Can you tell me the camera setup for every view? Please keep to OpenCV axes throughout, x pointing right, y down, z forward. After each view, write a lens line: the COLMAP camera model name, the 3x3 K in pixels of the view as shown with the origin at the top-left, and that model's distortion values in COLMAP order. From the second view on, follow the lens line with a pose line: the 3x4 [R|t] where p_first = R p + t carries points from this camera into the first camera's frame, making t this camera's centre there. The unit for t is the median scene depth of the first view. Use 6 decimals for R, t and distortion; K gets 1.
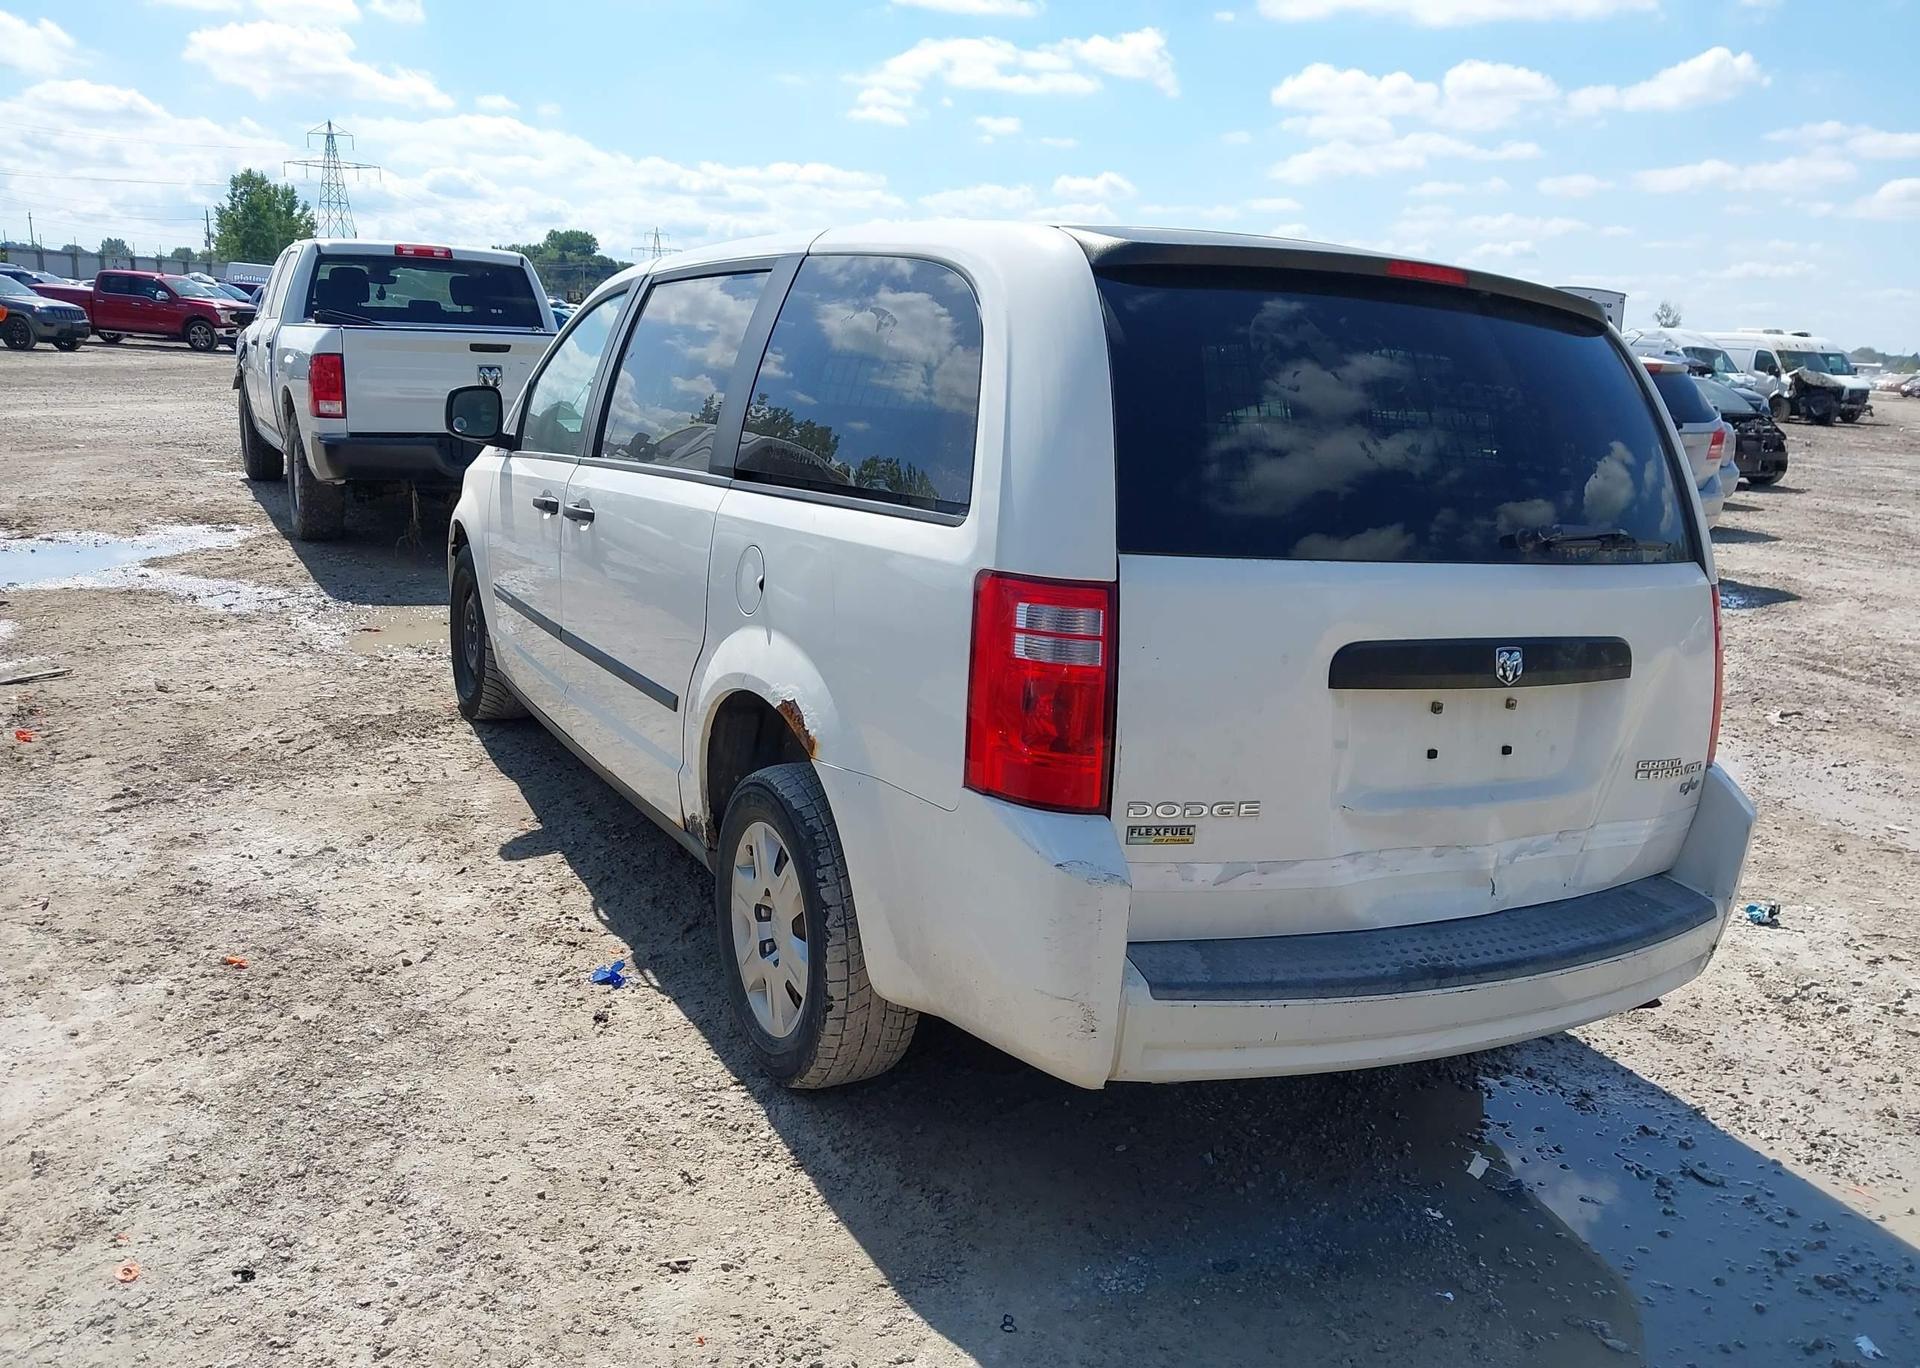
lens RADIAL K [[1544.6, 0, 952.1], [0, 1544.6, 699.4], [0, 0, 1]] dist [-0.003843, 0.006734]
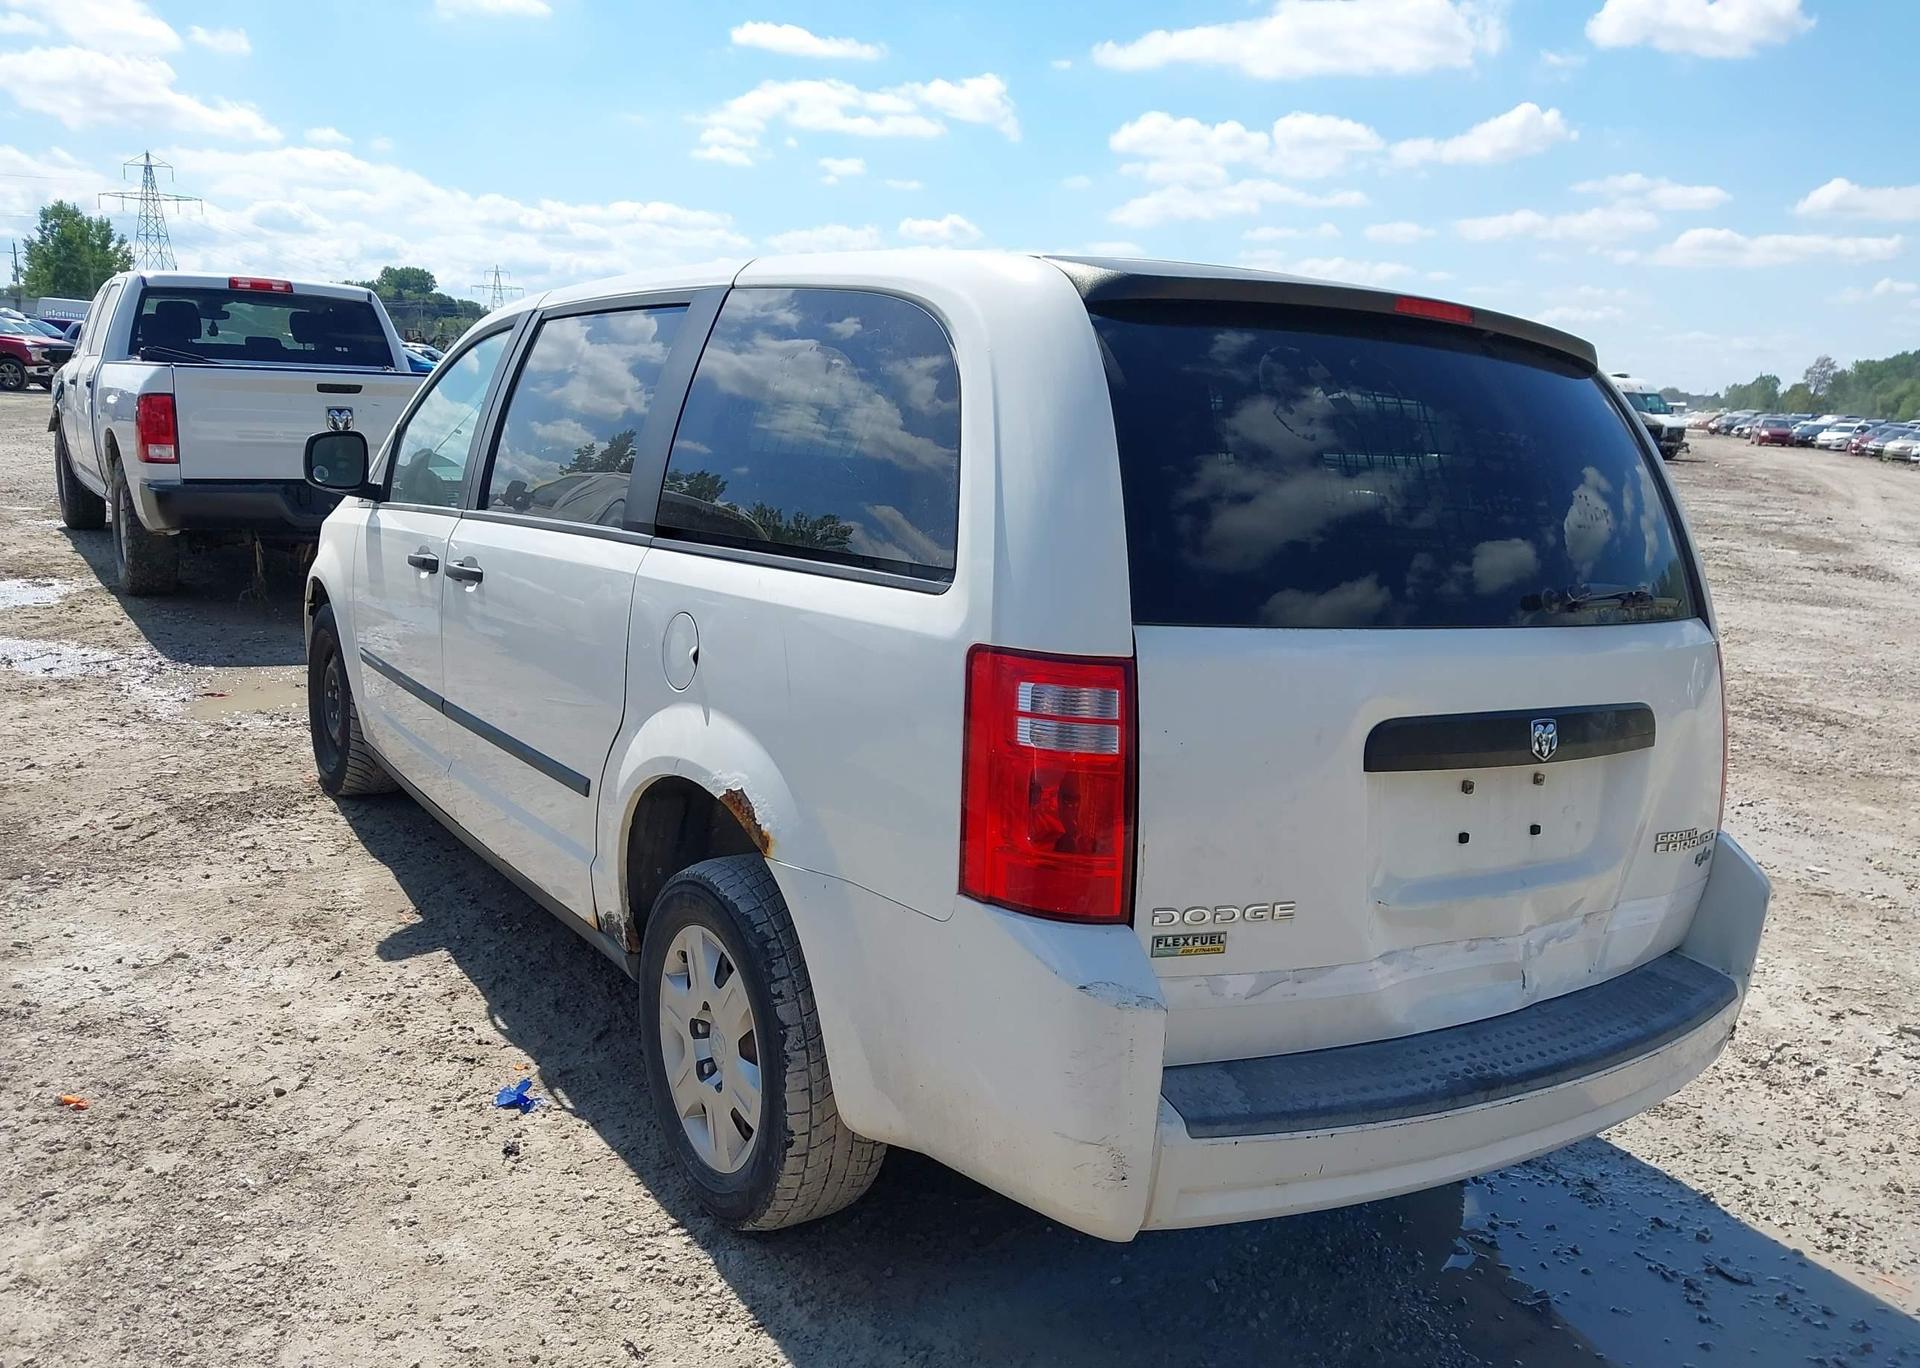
lens RADIAL K [[1544.6, 0, 956.9], [0, 1544.6, 706.1], [0, 0, 1]] dist [-0.003843, 0.006734]
pose [[0.995110, -0.019601, 0.096806, -0.043988], [0.021561, 0.999582, -0.019250, -0.018935], [-0.096388, 0.021243, 0.995117, 0.076228]]
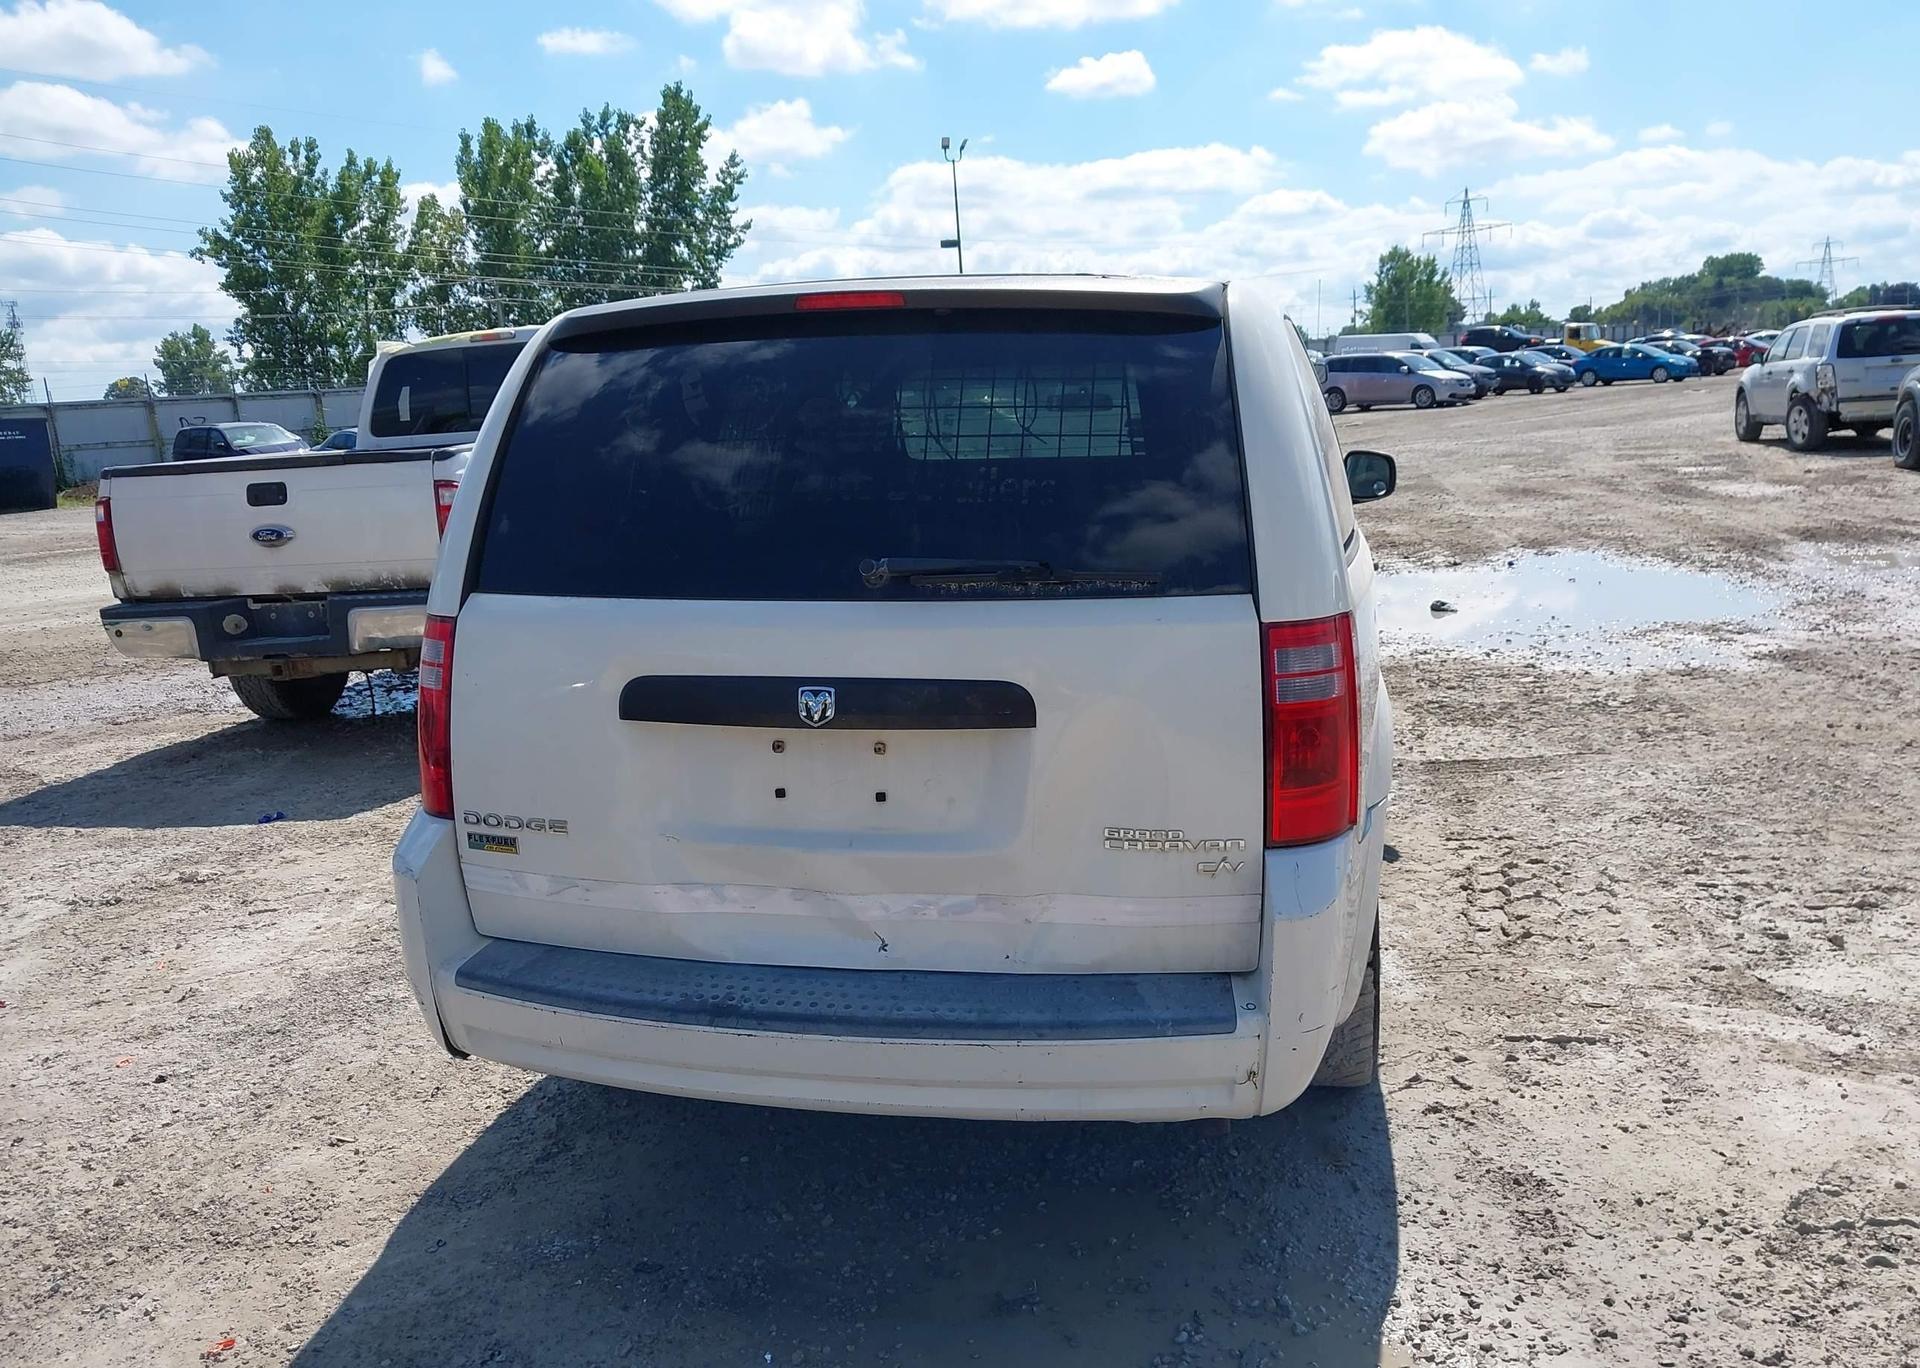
lens RADIAL K [[1544.6, 0, 958.1], [0, 1544.6, 695.5], [0, 0, 1]] dist [-0.003843, 0.006734]
pose [[0.753776, 0.028691, -0.656505, 0.638460], [-0.051222, 0.998572, -0.015171, -0.010923], [0.655132, 0.045063, 0.754169, 0.204705]]
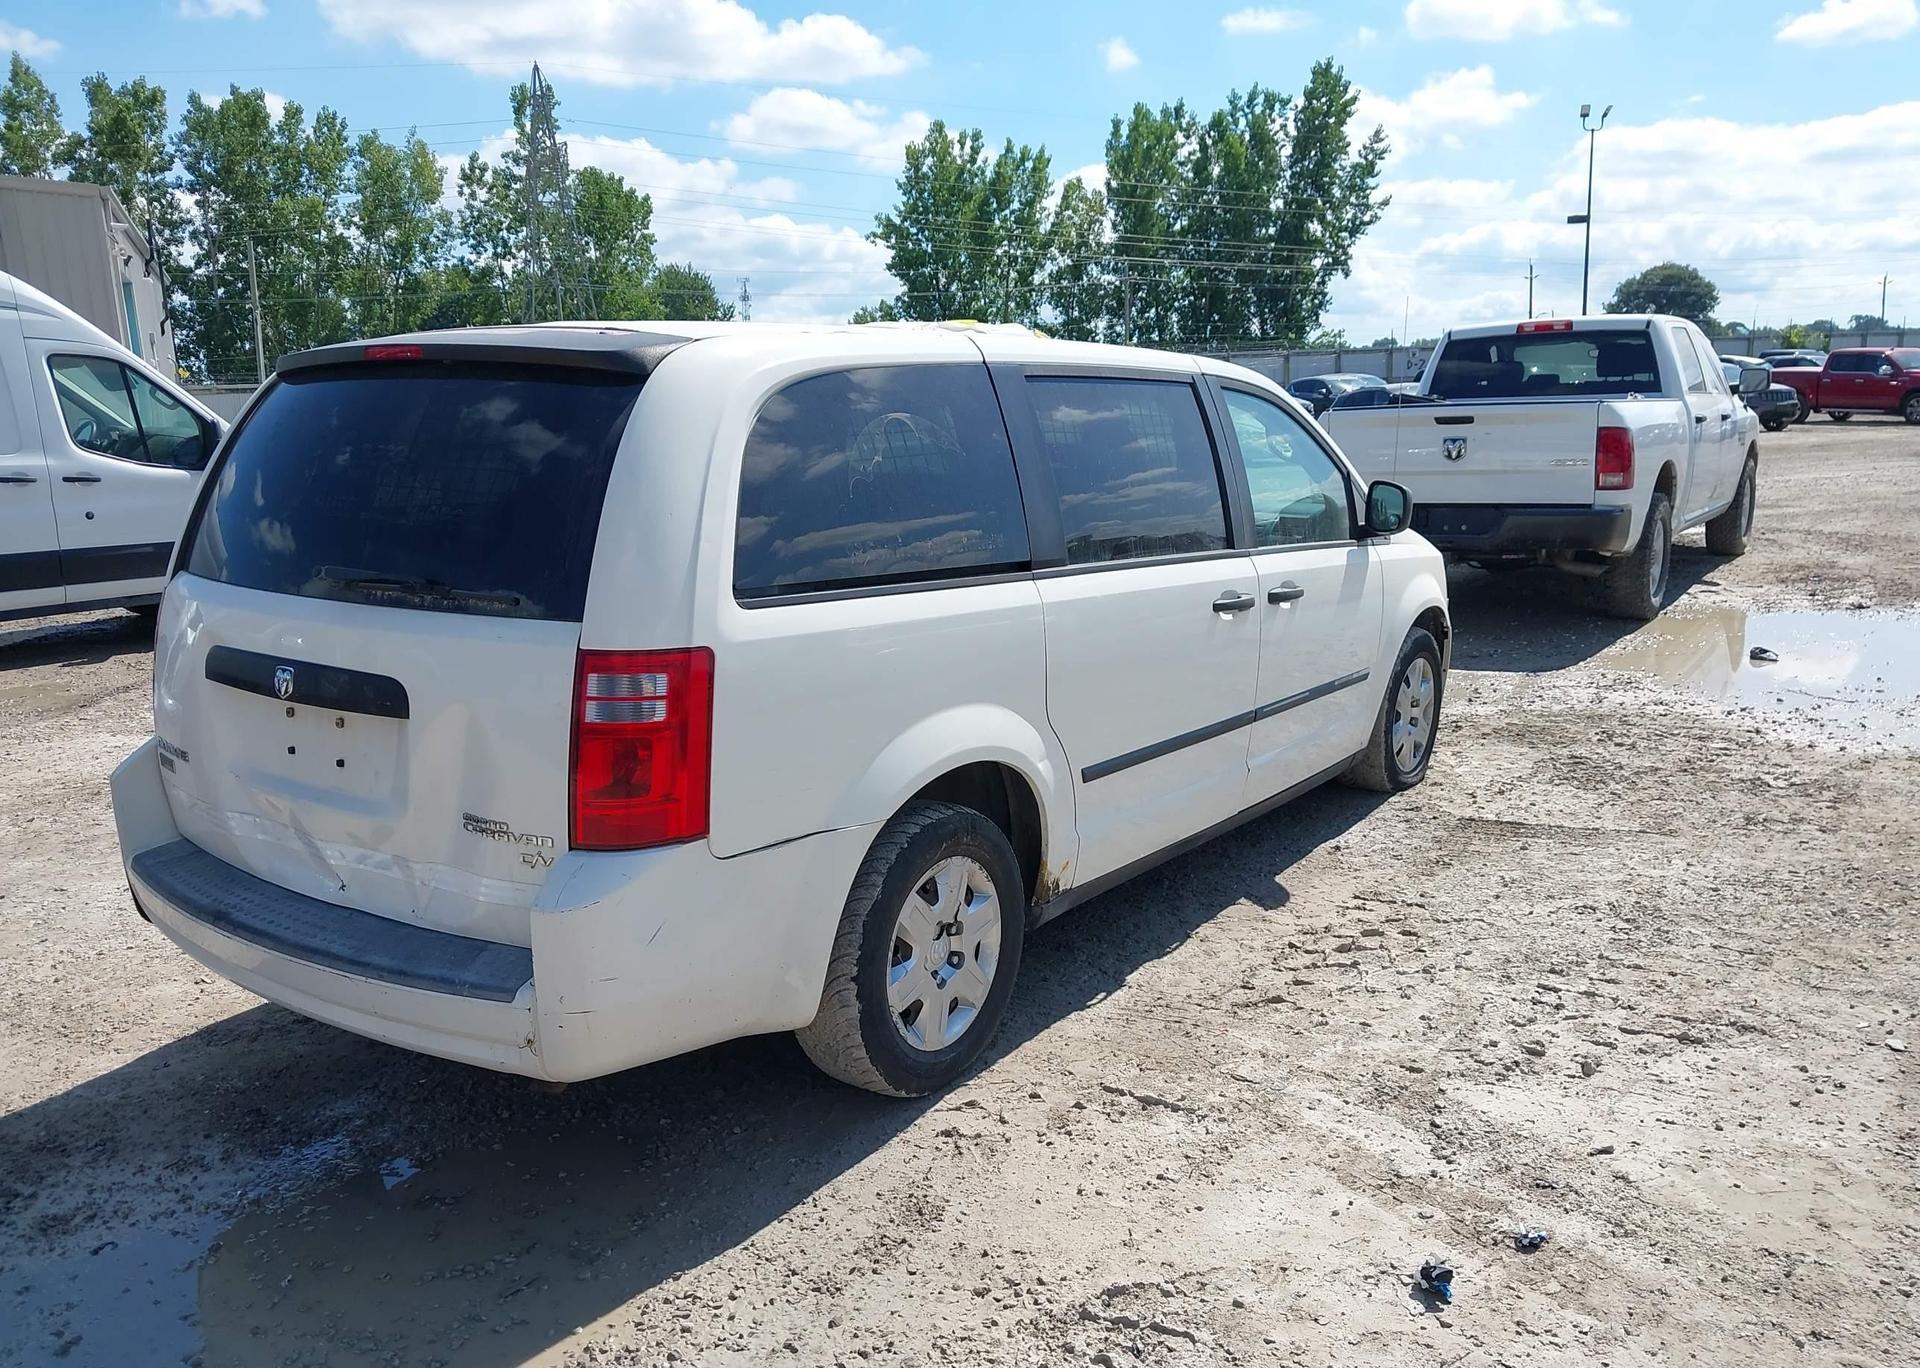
lens RADIAL K [[1544.6, 0, 968.3], [0, 1544.6, 675.7], [0, 0, 1]] dist [-0.003843, 0.006734]
pose [[0.435579, 0.092155, -0.895421, 1.002530], [-0.150286, 0.988229, 0.028600, -0.084497], [0.887516, 0.122112, 0.444302, 0.569709]]
